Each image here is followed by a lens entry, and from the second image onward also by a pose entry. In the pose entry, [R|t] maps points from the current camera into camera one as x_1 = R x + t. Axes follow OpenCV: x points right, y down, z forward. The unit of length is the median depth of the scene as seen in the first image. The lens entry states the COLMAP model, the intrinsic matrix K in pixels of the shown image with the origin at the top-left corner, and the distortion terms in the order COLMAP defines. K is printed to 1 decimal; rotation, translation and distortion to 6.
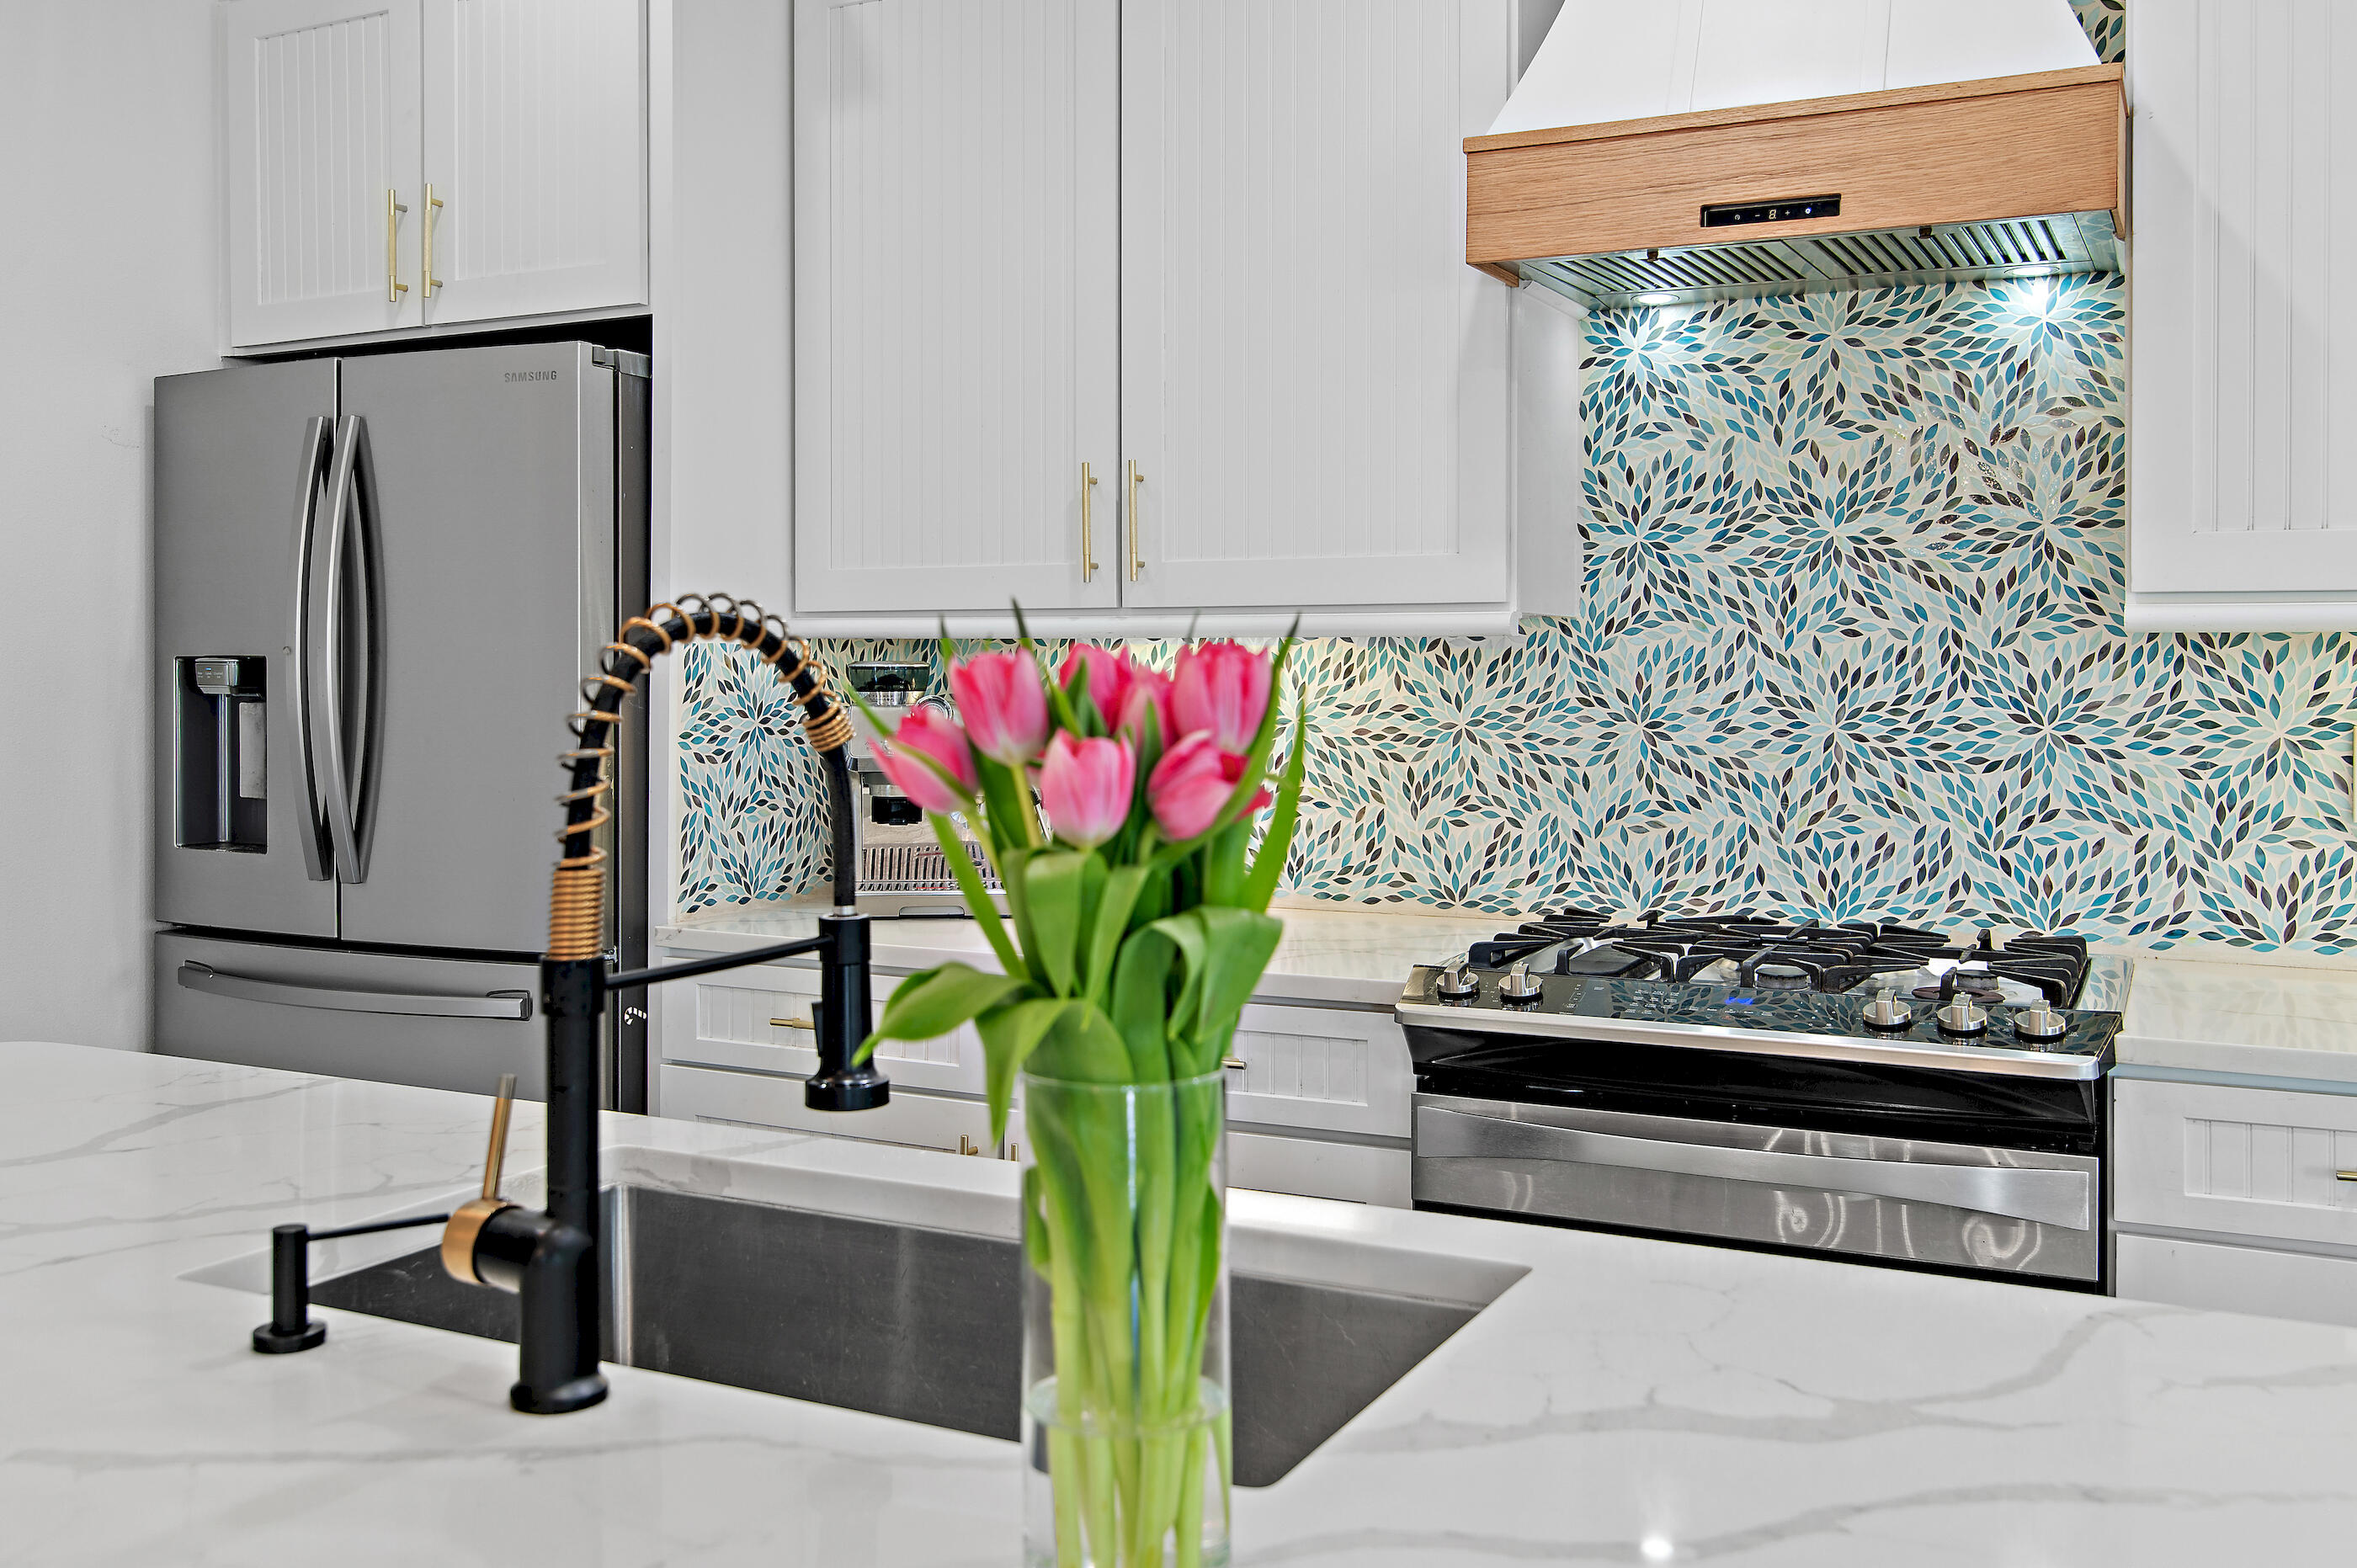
lens RADIAL K [[2136.9, 0, 1188.4], [0, 2136.9, 690.7], [0, 0, 1]] dist [0.006984, -0.003664]
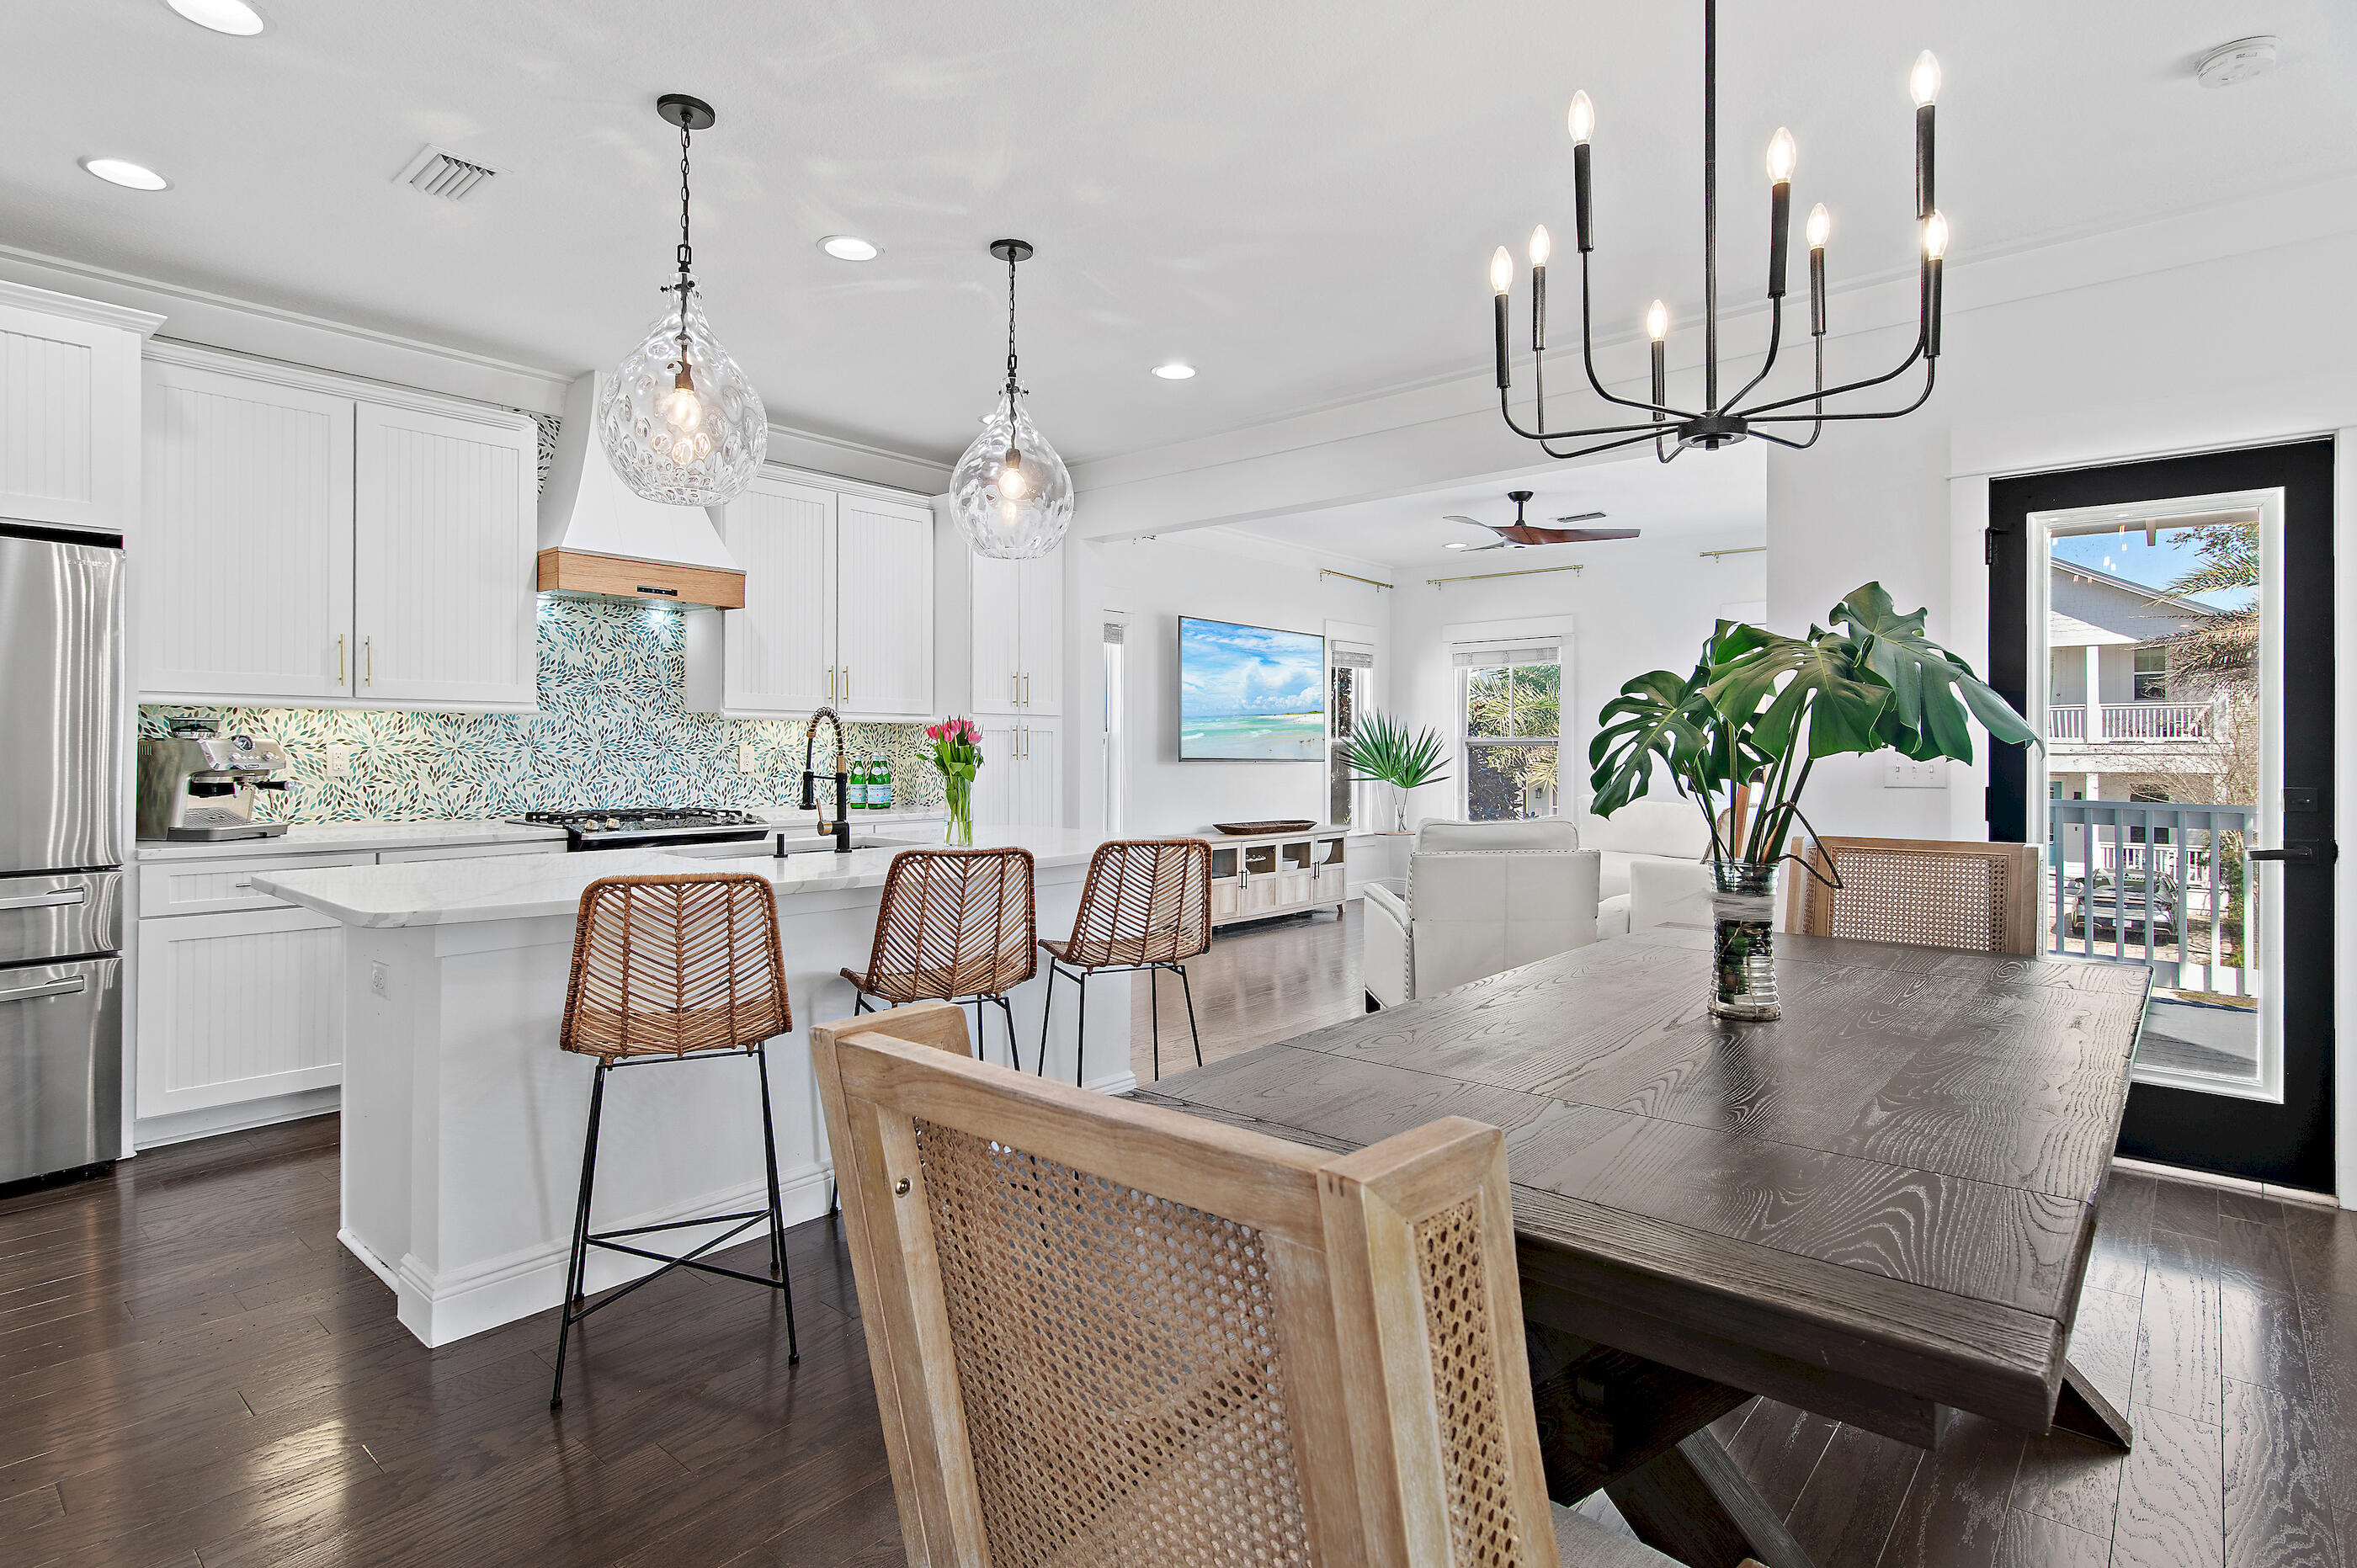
lens RADIAL K [[1175.6, 0, 1188.1], [0, 1175.6, 747.2], [0, 0, 1]] dist [-0.005070, 0.001245]
pose [[0.210824, -0.000494, 0.977524, -1.140311], [0.005062, 0.999987, -0.000586, 0.021728], [-0.977511, 0.005072, 0.210823, -0.166203]]
